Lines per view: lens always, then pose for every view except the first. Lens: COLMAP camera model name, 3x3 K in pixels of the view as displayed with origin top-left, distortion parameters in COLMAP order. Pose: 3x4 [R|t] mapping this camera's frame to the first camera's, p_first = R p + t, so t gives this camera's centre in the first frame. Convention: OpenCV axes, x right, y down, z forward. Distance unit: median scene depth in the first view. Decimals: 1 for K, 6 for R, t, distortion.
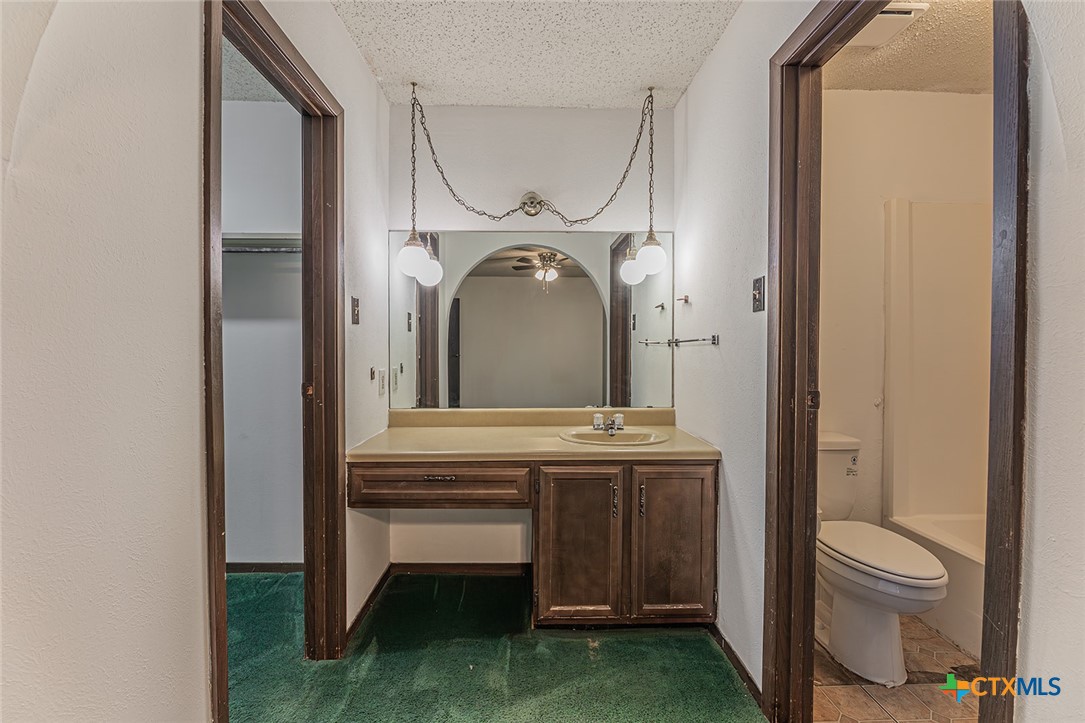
lens RADIAL K [[444.1, 0, 537.4], [0, 444.1, 353.6], [0, 0, 1]] dist [-0.002228, -0.001809]
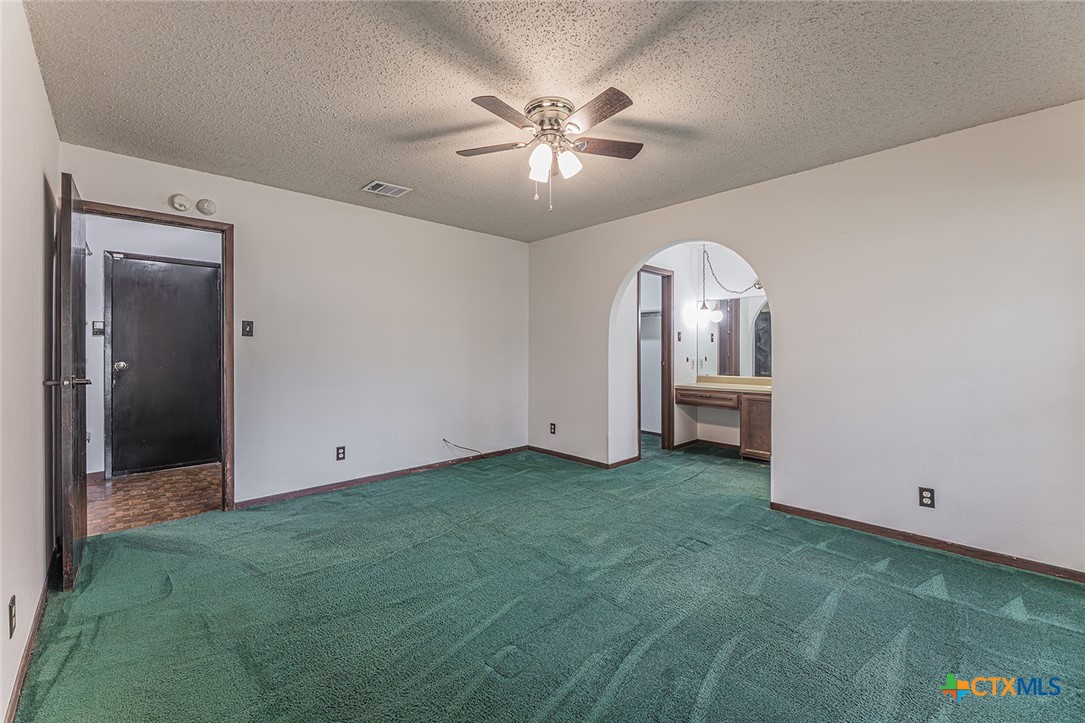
lens RADIAL K [[444.1, 0, 526.1], [0, 444.1, 350.4], [0, 0, 1]] dist [-0.002228, -0.001809]
pose [[0.653354, 0.001215, -0.757052, 1.087009], [-0.011598, 0.999897, -0.008405, 0.028650], [0.756964, 0.014272, 0.653301, -1.578501]]
